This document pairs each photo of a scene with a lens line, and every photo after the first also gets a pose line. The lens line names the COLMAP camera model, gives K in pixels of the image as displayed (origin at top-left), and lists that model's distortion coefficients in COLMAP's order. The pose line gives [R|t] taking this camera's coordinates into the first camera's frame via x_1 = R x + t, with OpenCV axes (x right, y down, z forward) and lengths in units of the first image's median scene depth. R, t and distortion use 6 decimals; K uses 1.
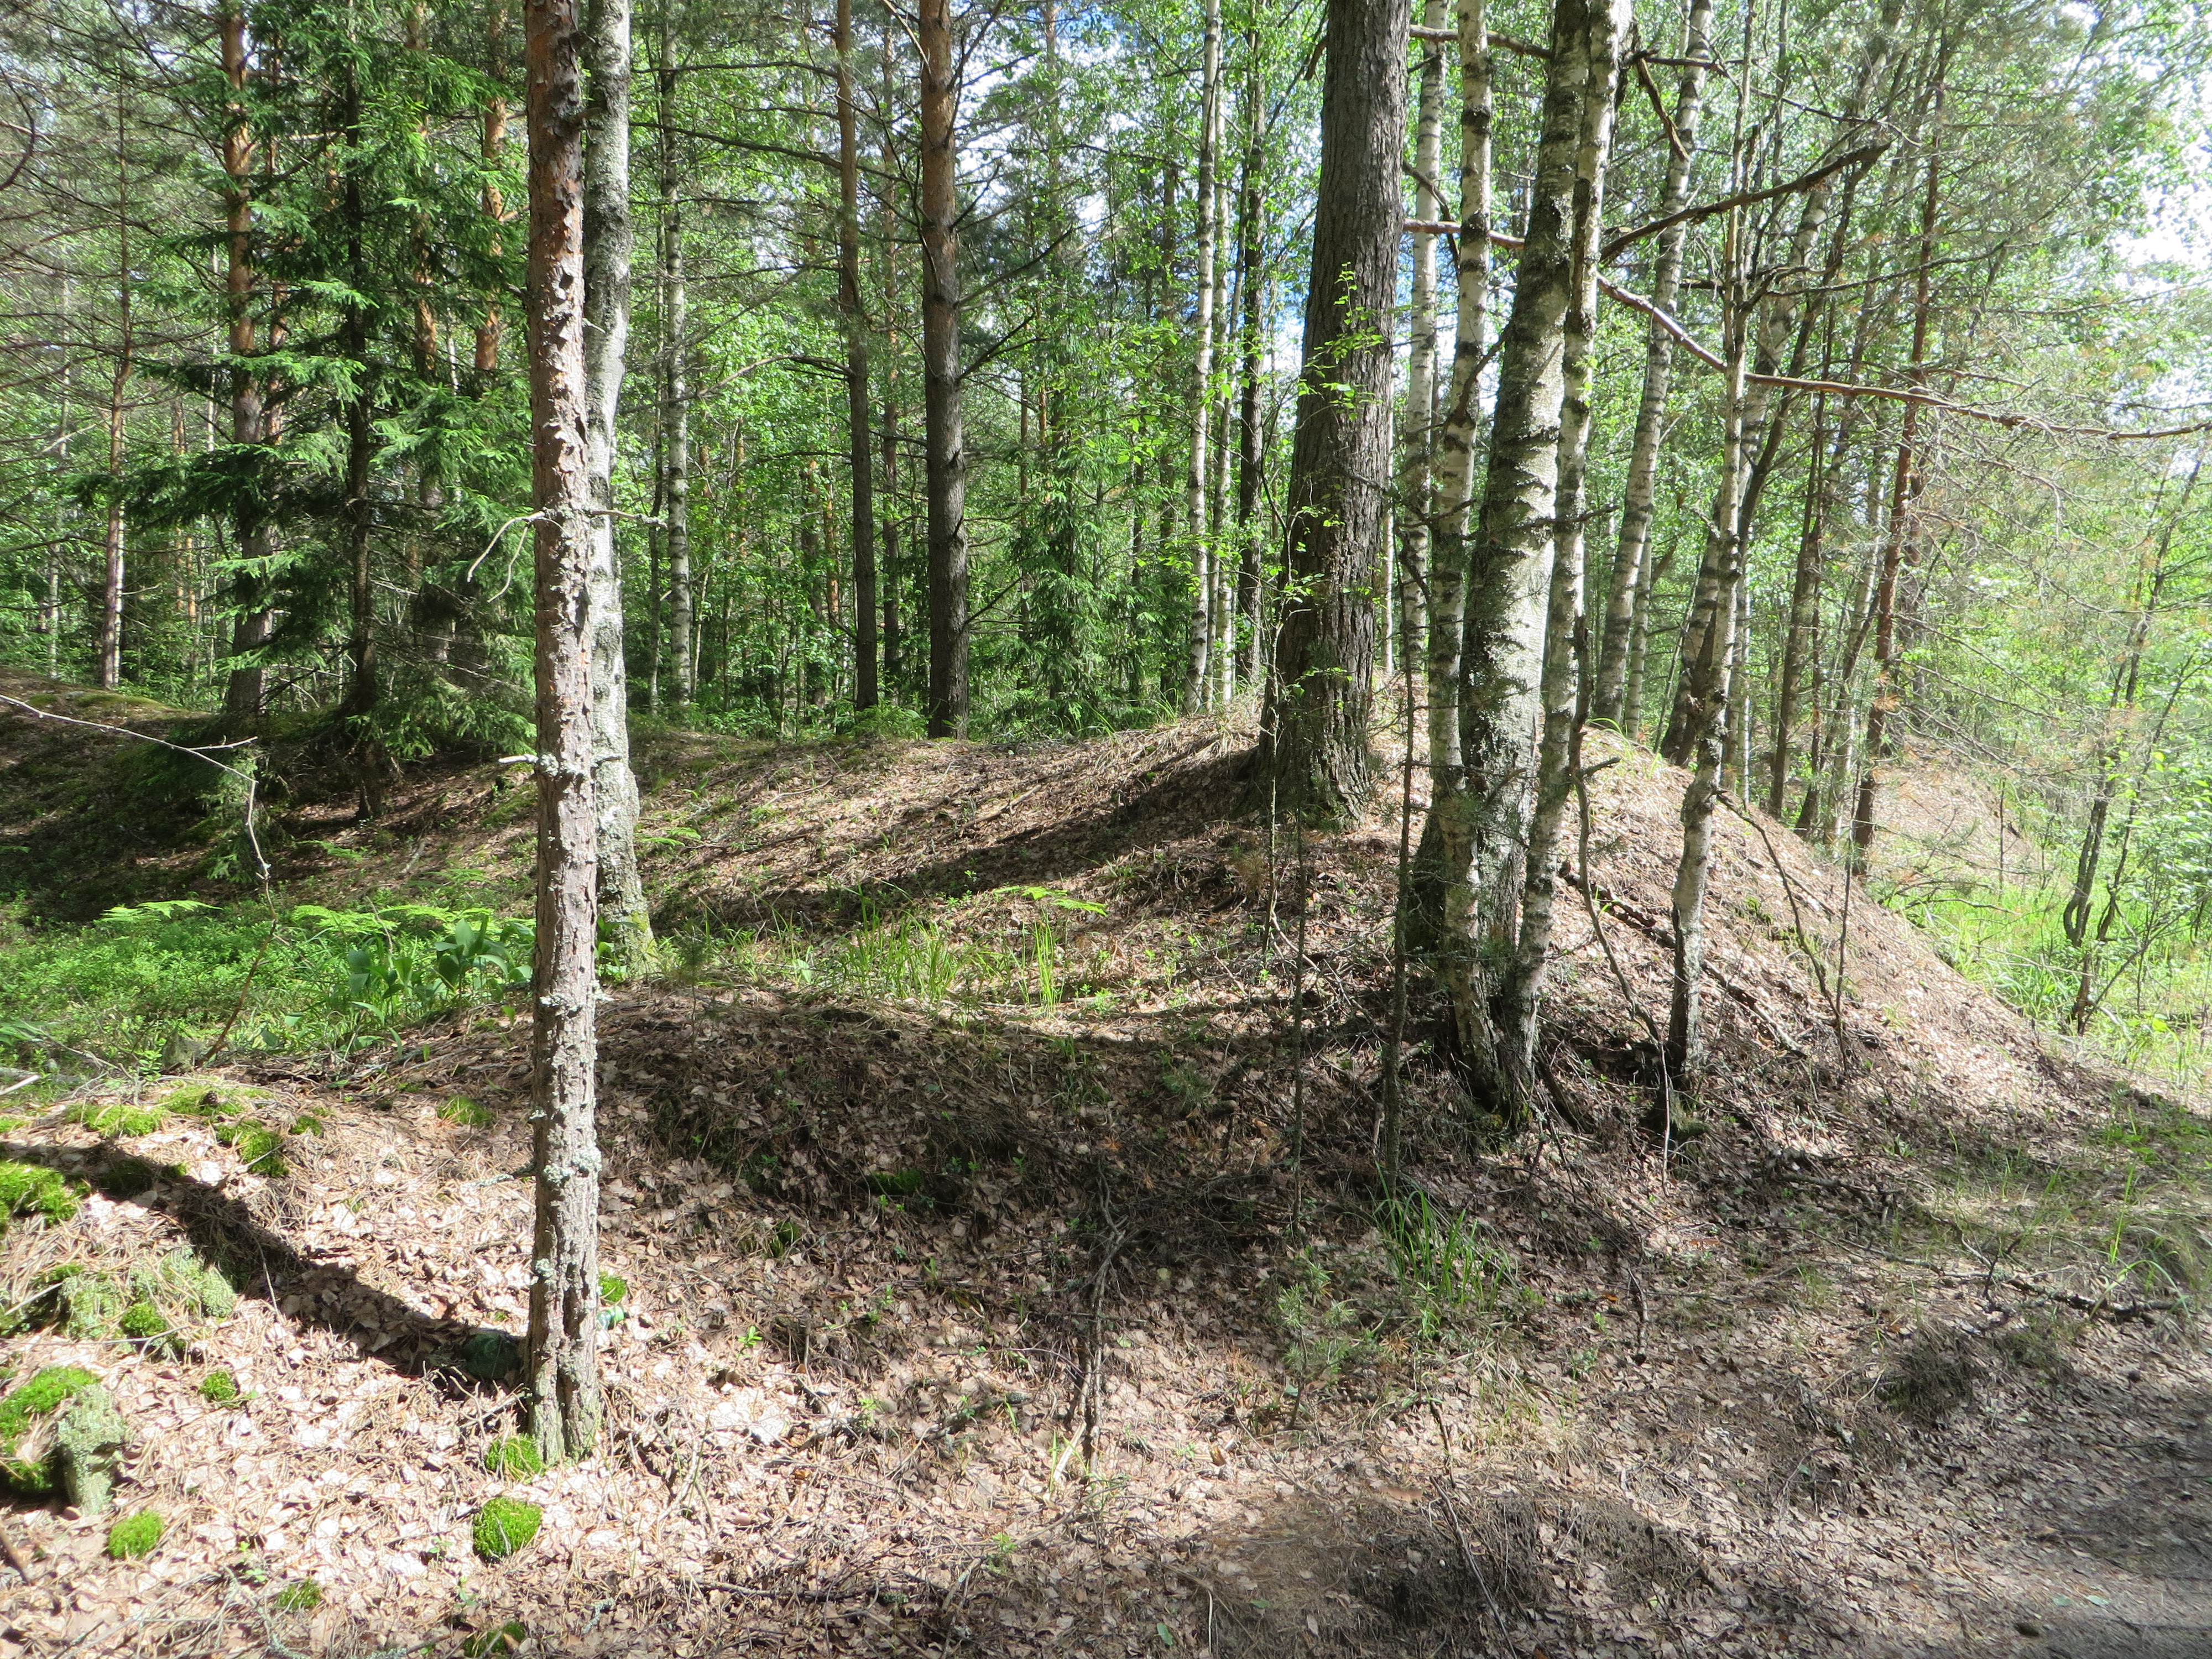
lens RADIAL K [[1662.1, 0, 1106.0], [0, 1662.1, 829.5], [0, 0, 1]] dist [-0.004685, 0.015498]
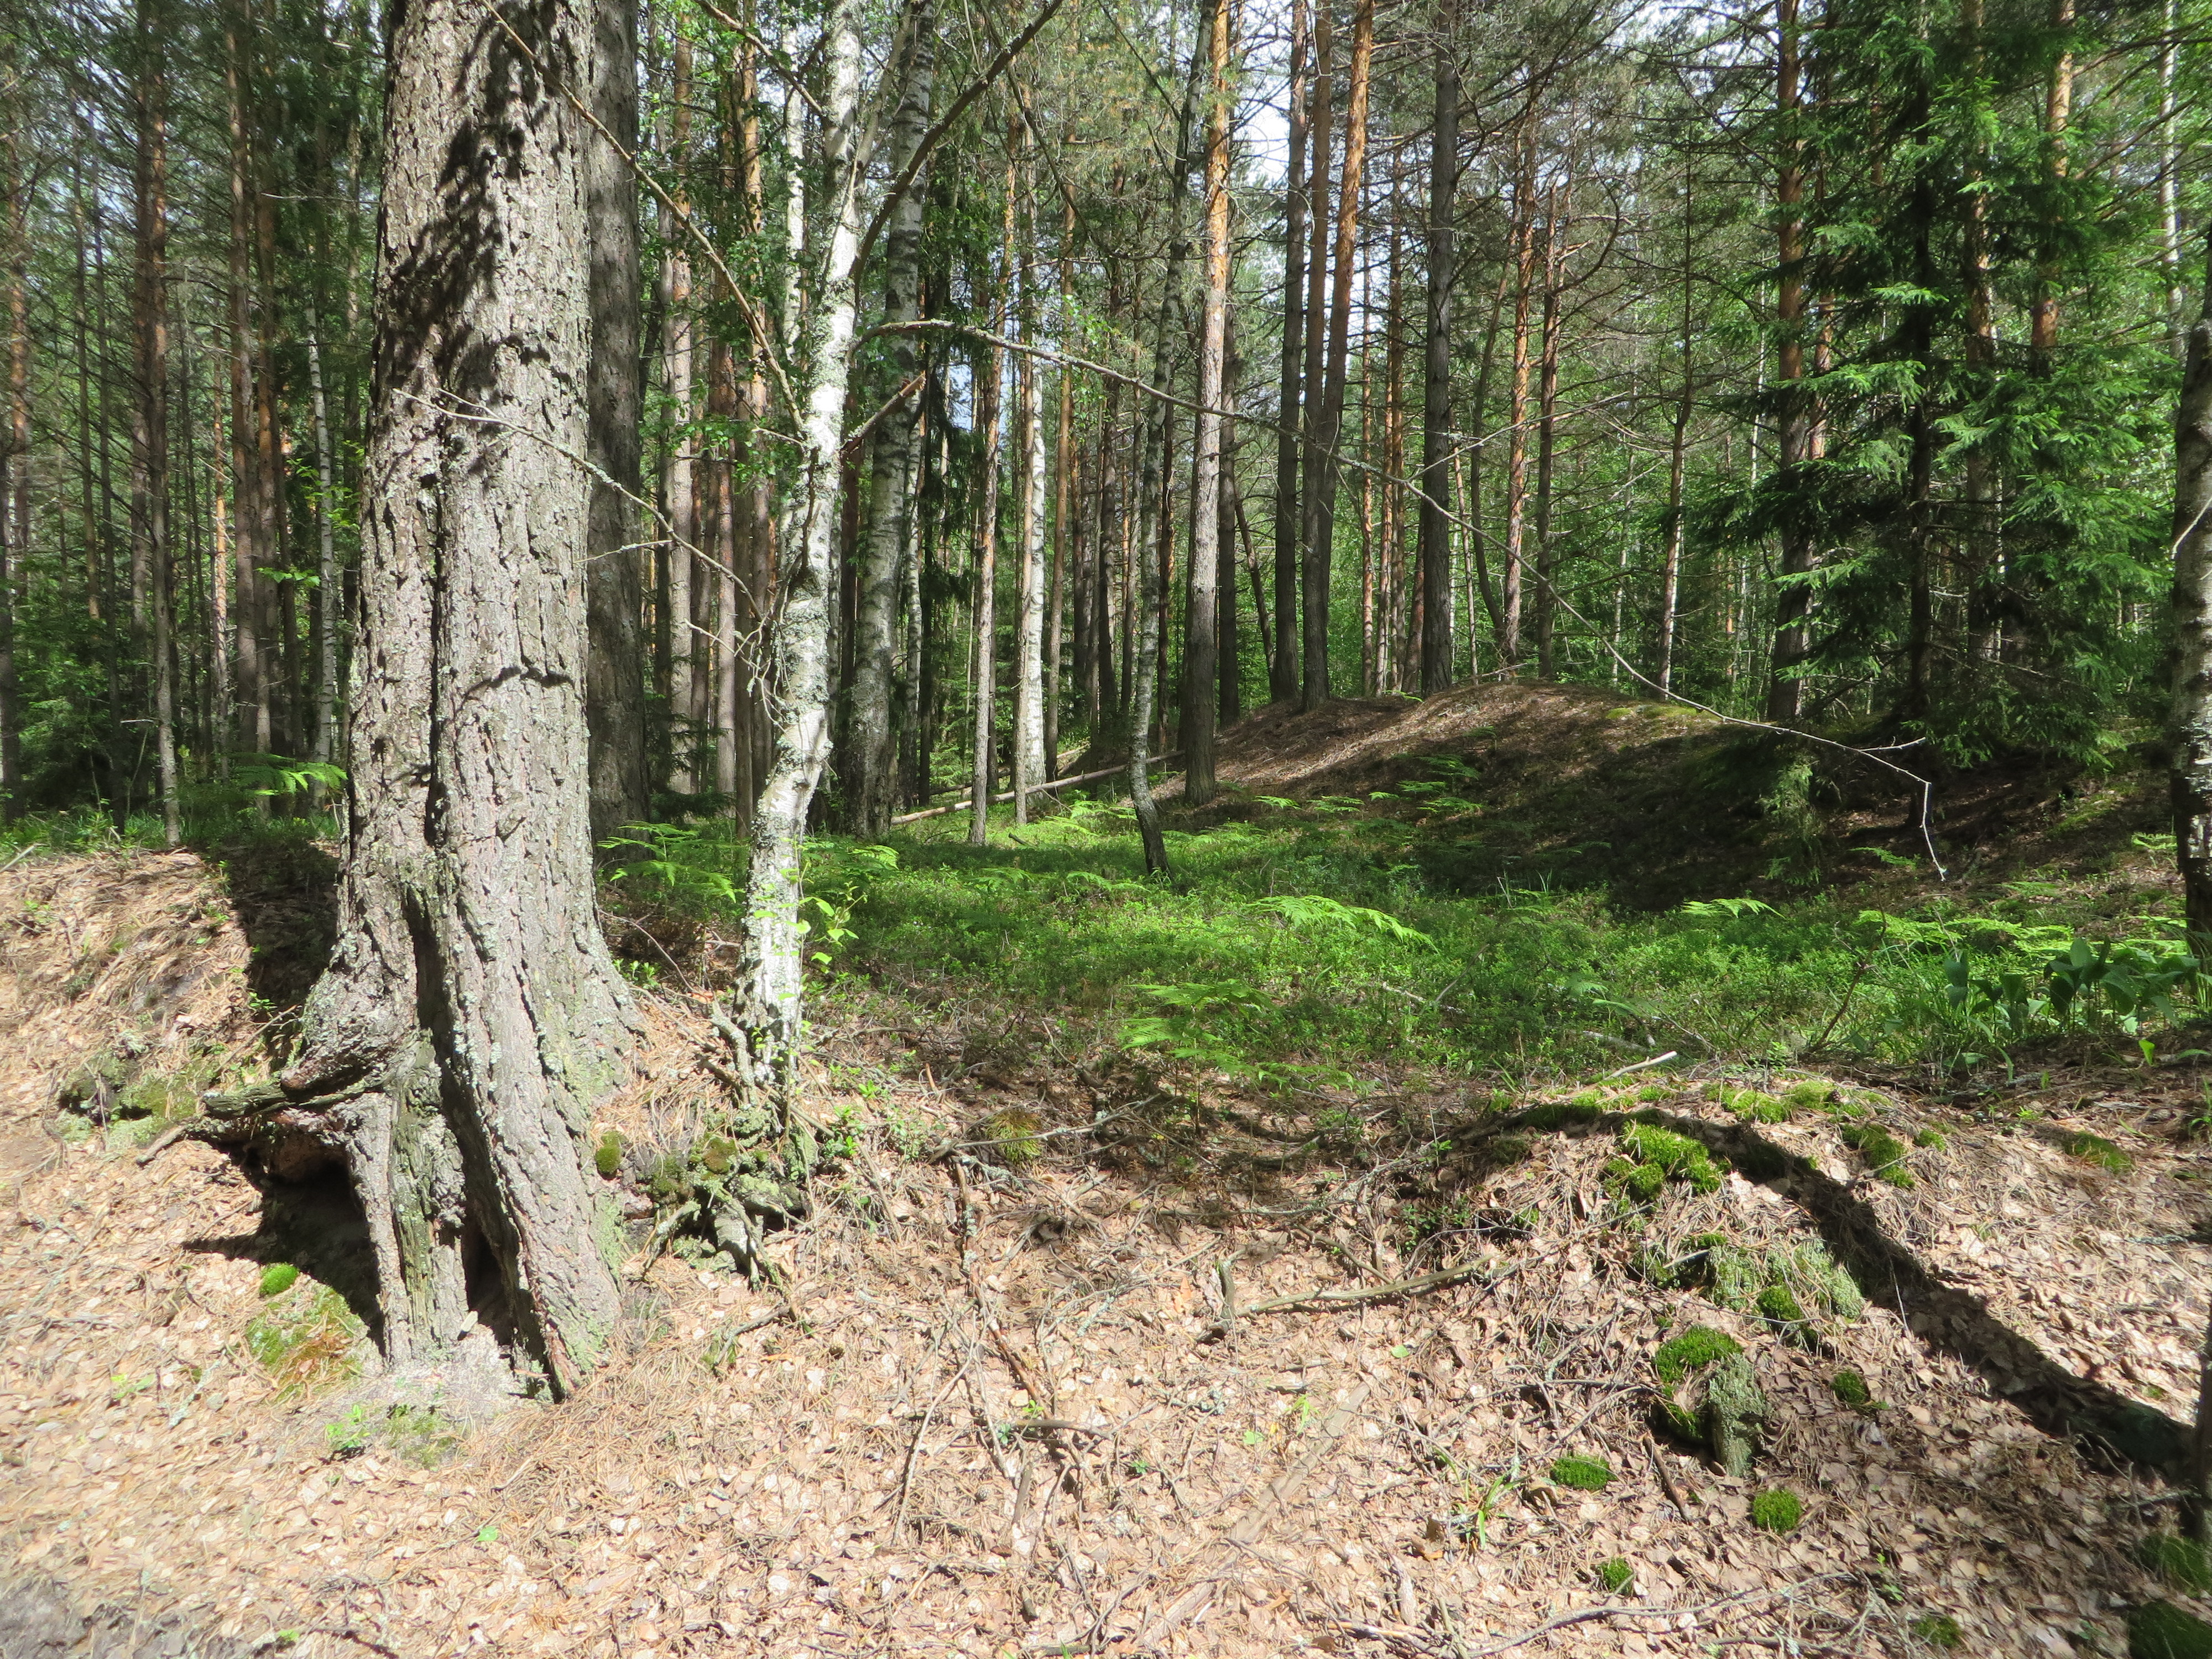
lens RADIAL K [[1622.3, 0, 1106.0], [0, 1622.3, 829.5], [0, 0, 1]] dist [0.000367, -0.003029]
pose [[0.671655, 0.028389, -0.740320, -0.115573], [-0.032590, 0.999430, 0.008758, 0.005250], [0.740147, 0.018245, 0.672197, 0.006135]]
